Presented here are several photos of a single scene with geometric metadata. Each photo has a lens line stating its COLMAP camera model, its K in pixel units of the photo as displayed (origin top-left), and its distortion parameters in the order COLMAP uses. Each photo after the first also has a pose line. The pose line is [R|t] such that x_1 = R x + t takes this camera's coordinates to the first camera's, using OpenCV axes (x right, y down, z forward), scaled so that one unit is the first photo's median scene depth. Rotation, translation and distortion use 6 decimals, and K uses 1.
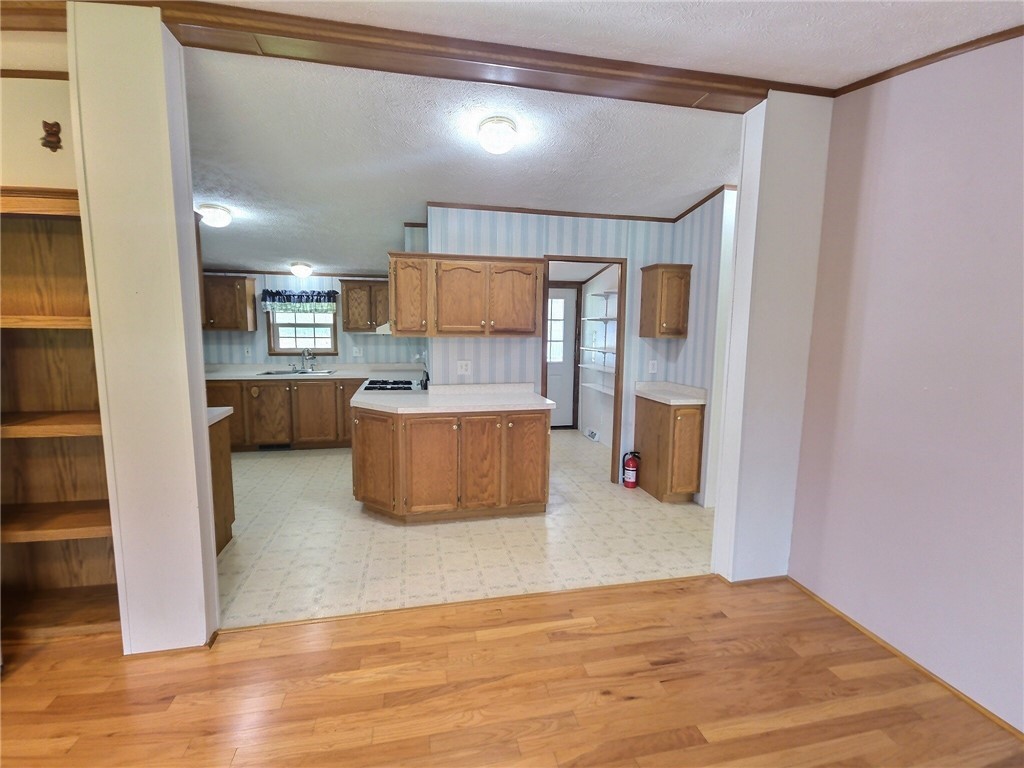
lens RADIAL K [[521.7, 0, 520.0], [0, 521.7, 387.7], [0, 0, 1]] dist [0.000523, -0.000144]
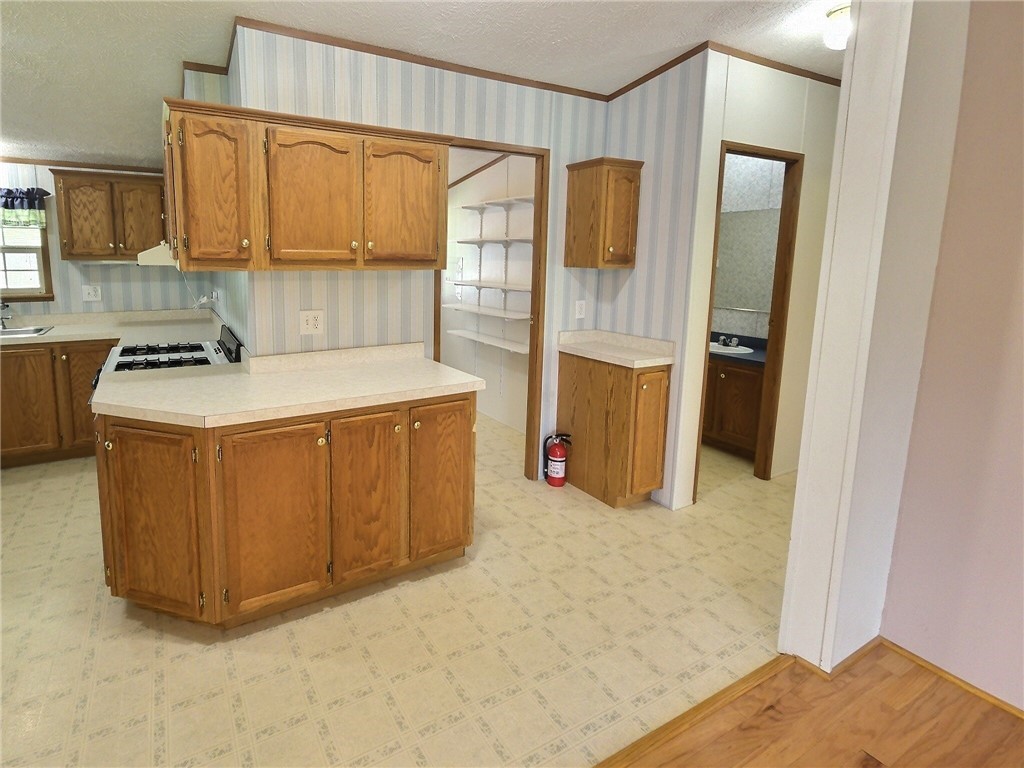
lens RADIAL K [[542.1, 0, 441.2], [0, 542.1, 327.7], [0, 0, 1]] dist [0.002986, -0.000885]
pose [[0.958433, -0.038912, 0.282651, -0.142234], [0.032811, 0.999116, 0.026288, -0.044929], [-0.283424, -0.015922, 0.958863, 0.392514]]
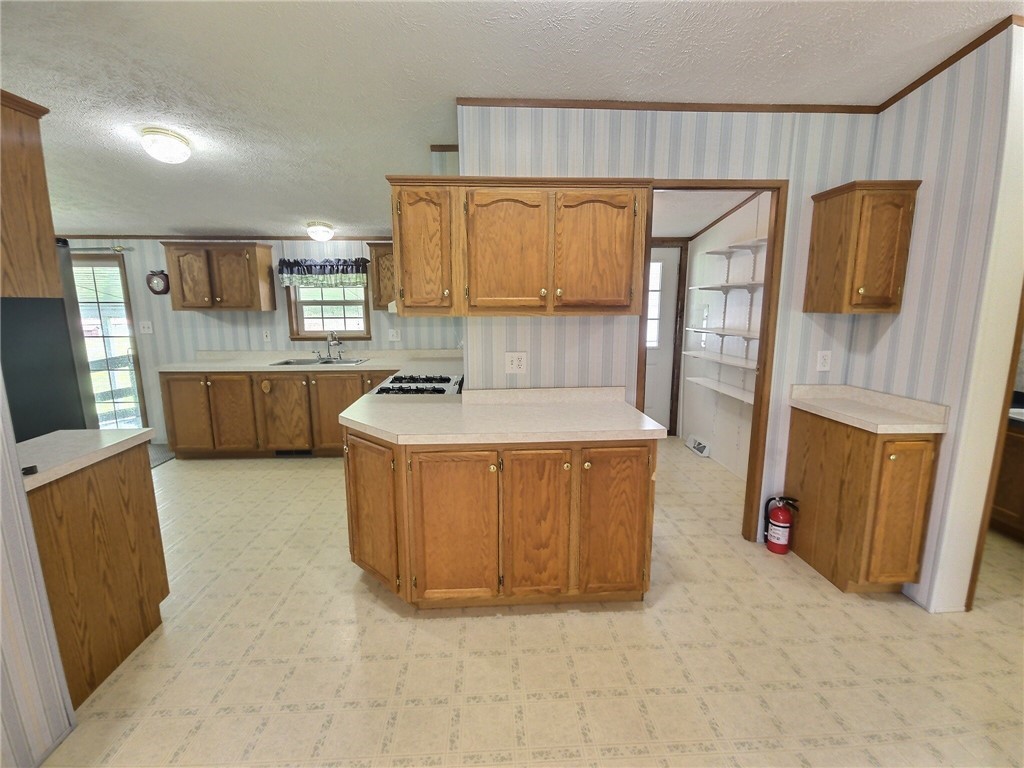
lens RADIAL K [[477.0, 0, 512.7], [0, 477.0, 385.3], [0, 0, 1]] dist [0.008683, -0.007161]
pose [[0.985106, 0.013917, -0.171382, -0.008948], [-0.005202, 0.998675, 0.051198, -0.042101], [0.171868, -0.049544, 0.983873, 0.421754]]
